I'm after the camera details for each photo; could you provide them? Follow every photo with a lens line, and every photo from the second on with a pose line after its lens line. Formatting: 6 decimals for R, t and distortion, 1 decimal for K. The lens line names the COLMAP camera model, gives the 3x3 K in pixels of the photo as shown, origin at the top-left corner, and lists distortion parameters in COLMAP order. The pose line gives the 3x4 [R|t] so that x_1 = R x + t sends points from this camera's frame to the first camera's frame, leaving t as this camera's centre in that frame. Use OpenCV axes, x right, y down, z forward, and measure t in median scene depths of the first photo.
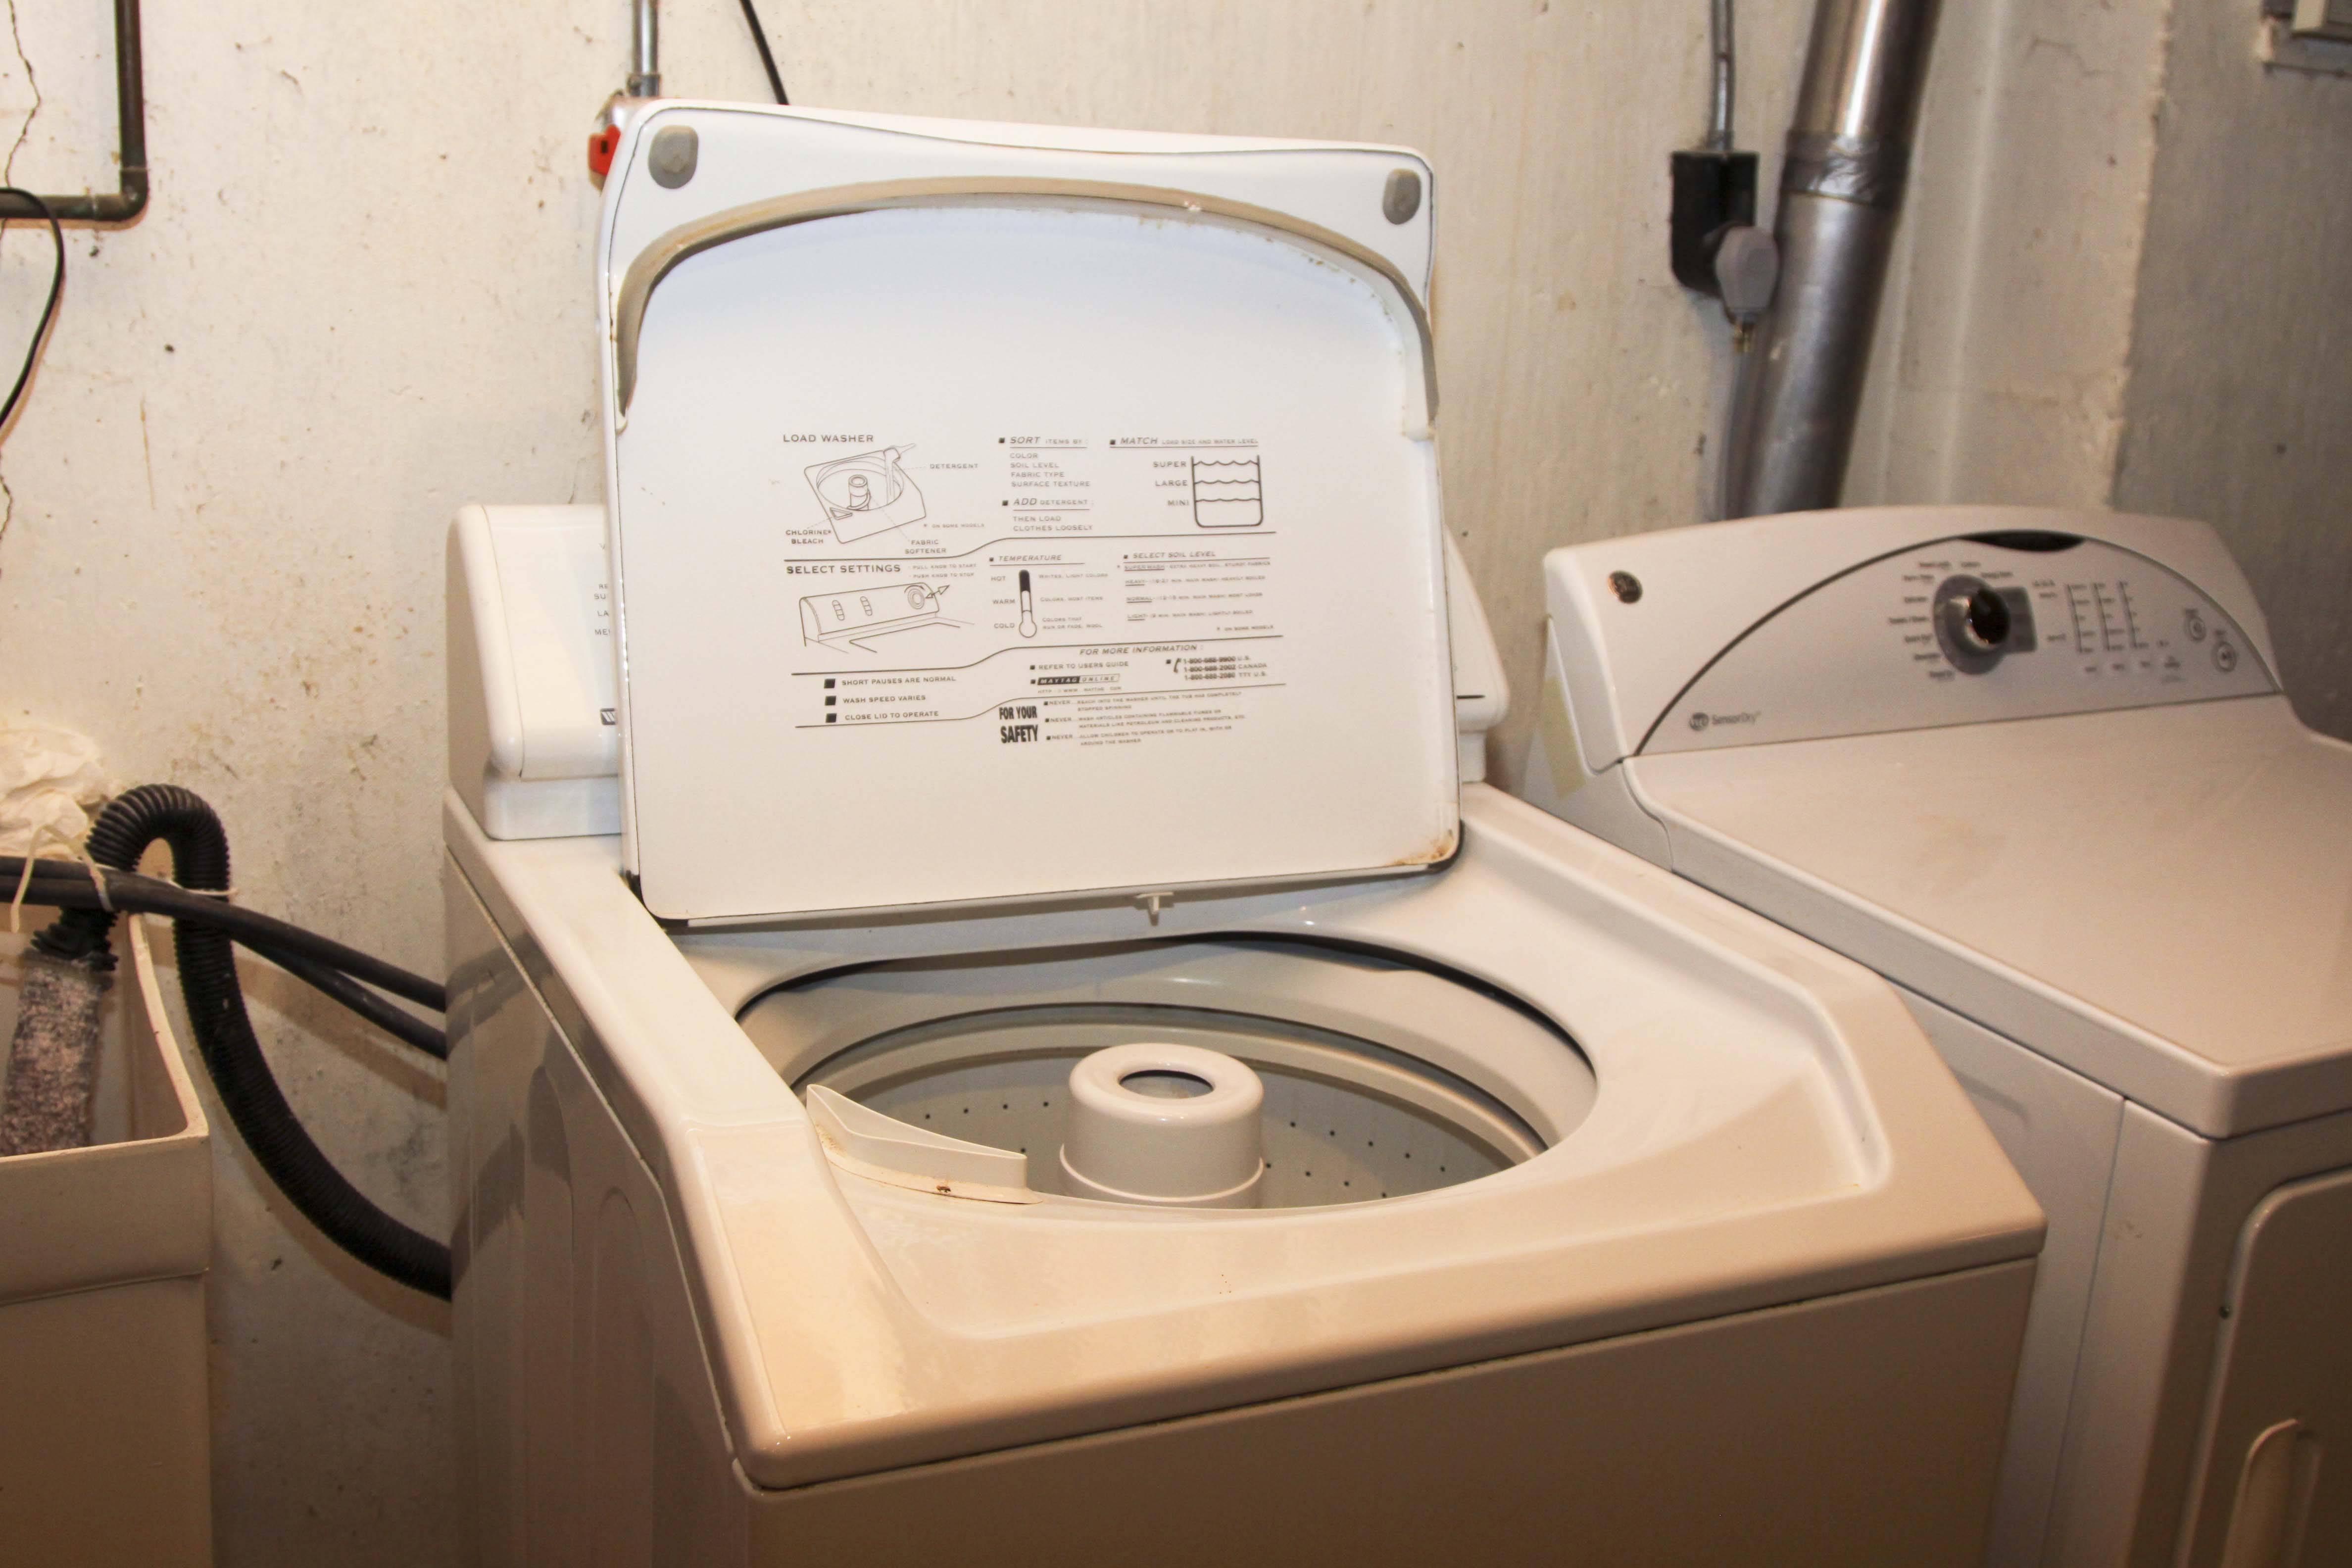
lens RADIAL K [[2304.8, 0, 1229.4], [0, 2304.8, 815.7], [0, 0, 1]] dist [-0.120677, 0.000000]
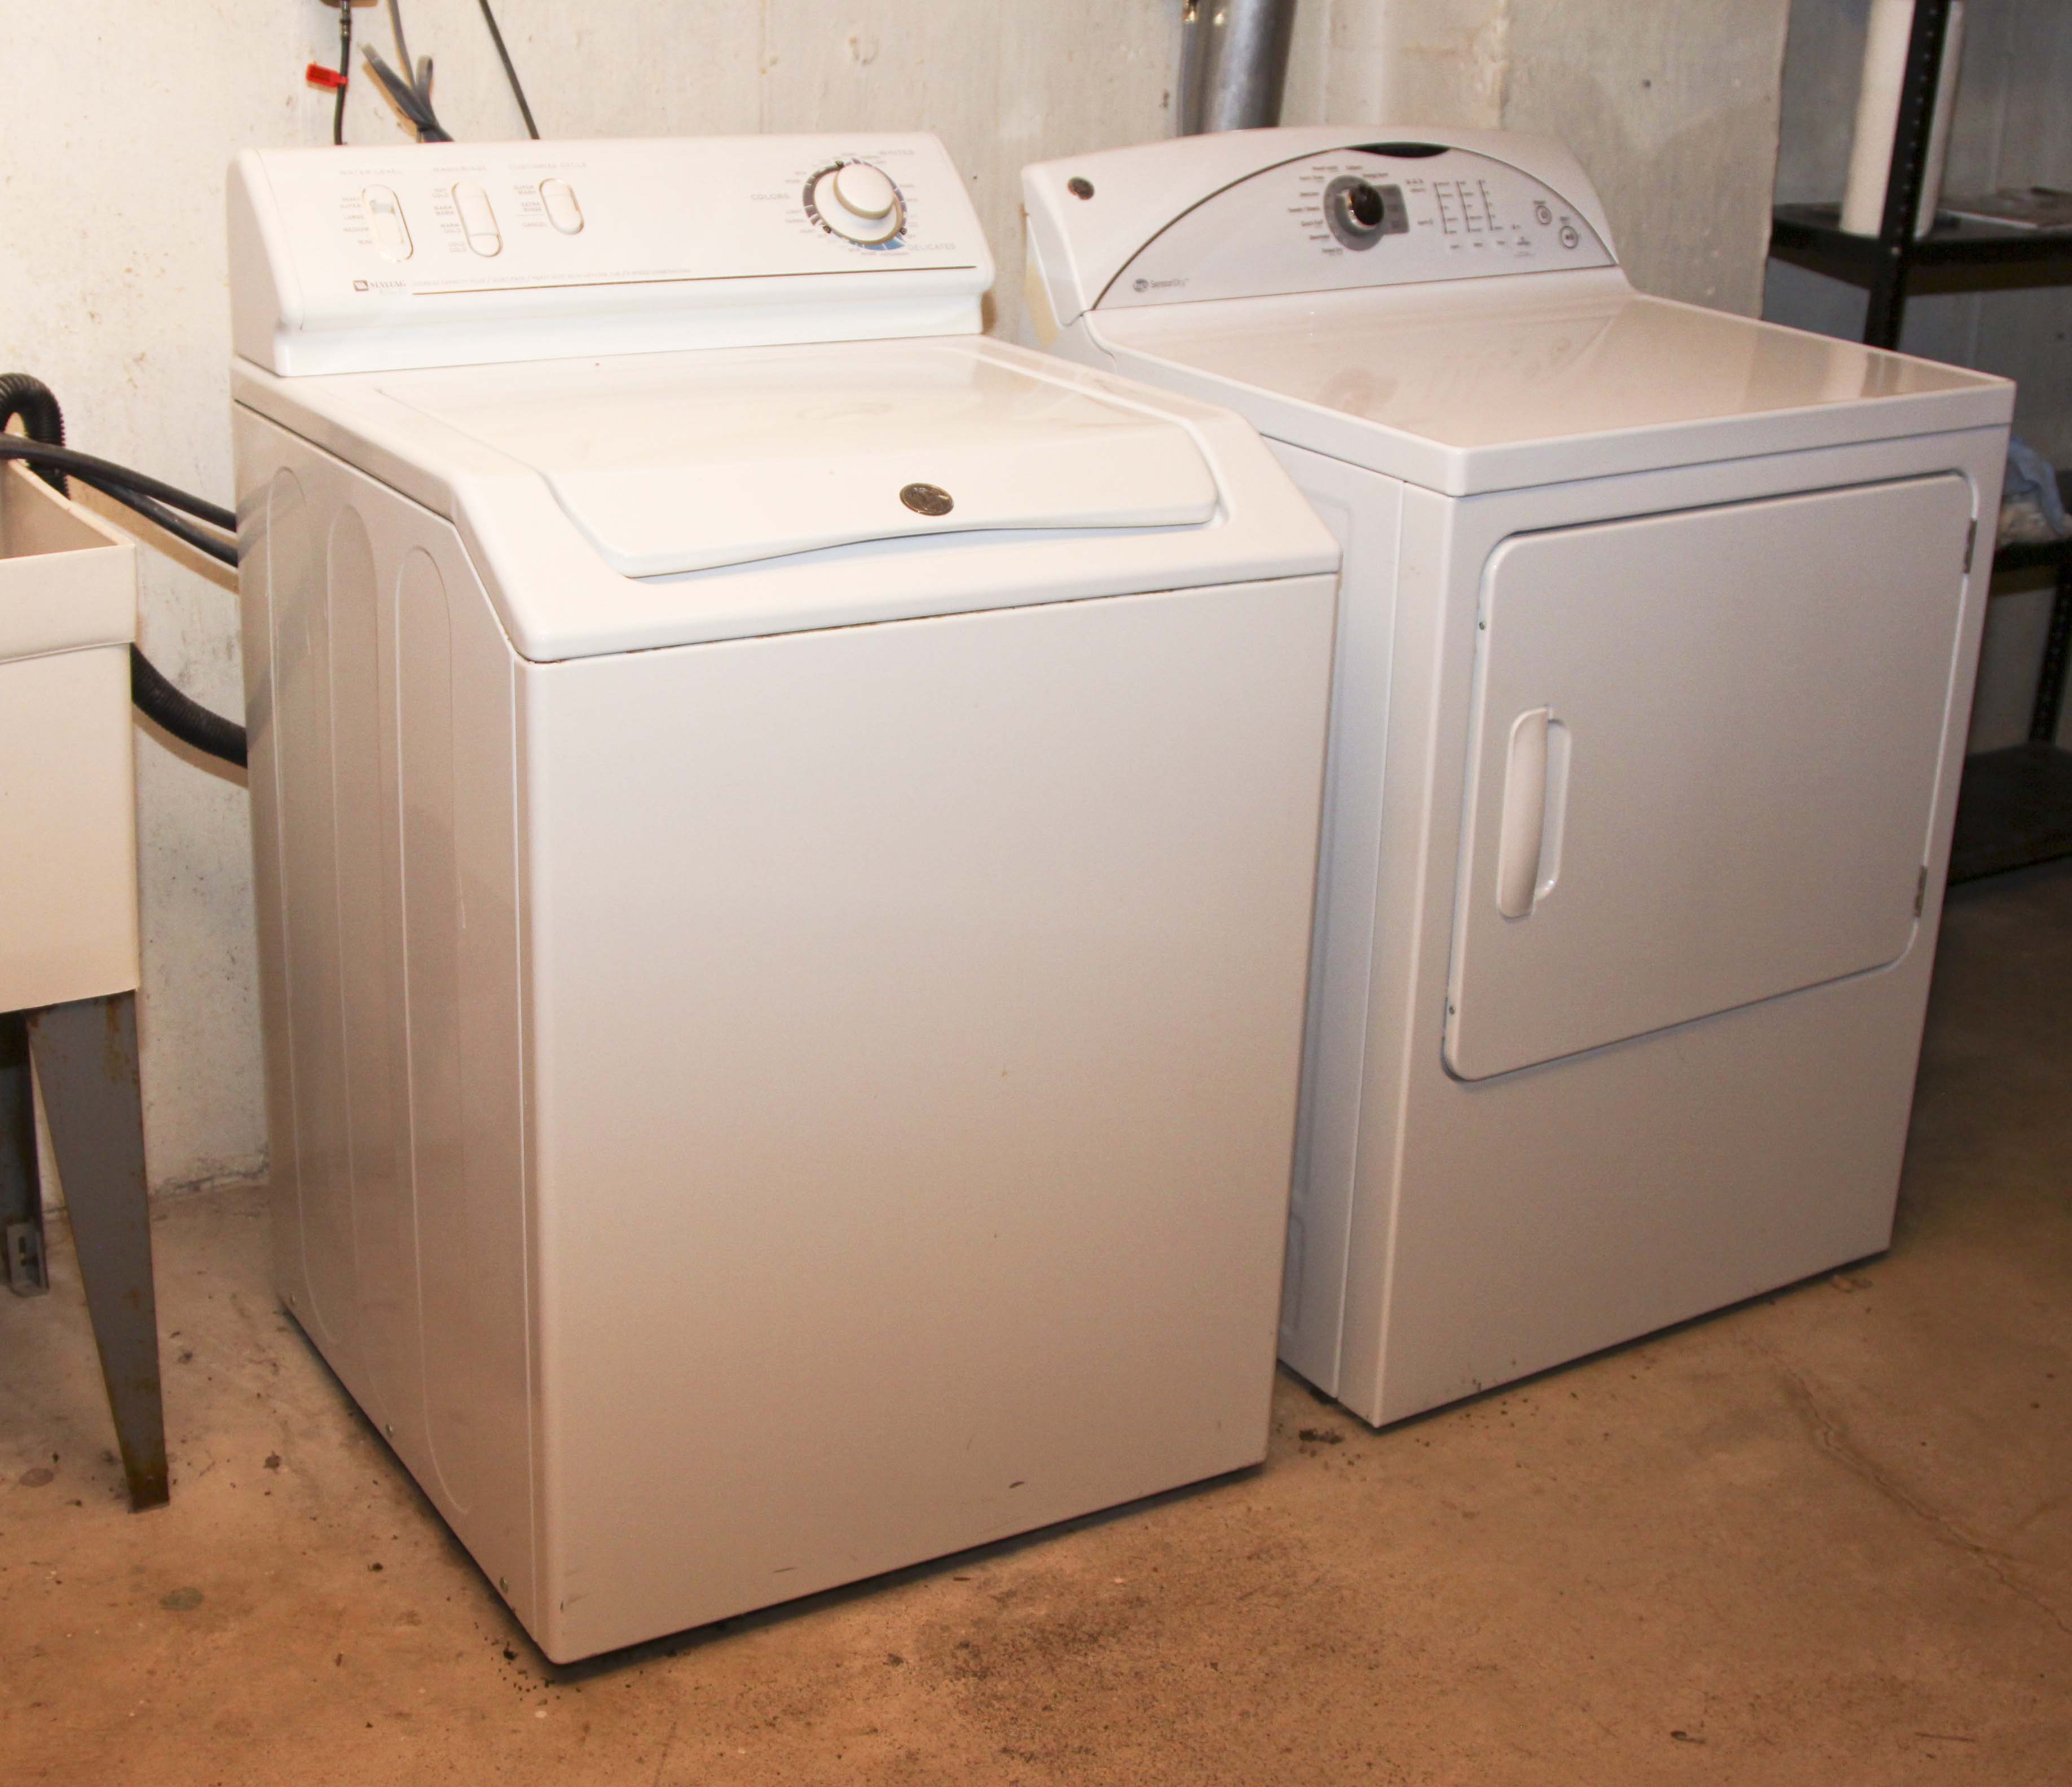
lens RADIAL K [[2547.0, 0, 954.5], [0, 2547.0, 839.8], [0, 0, 1]] dist [-0.126695, 0.000000]
pose [[0.997126, -0.058968, 0.047557, 0.007012], [0.054859, 0.994997, 0.083497, 0.170765], [-0.052243, -0.080648, 0.995373, -0.557828]]
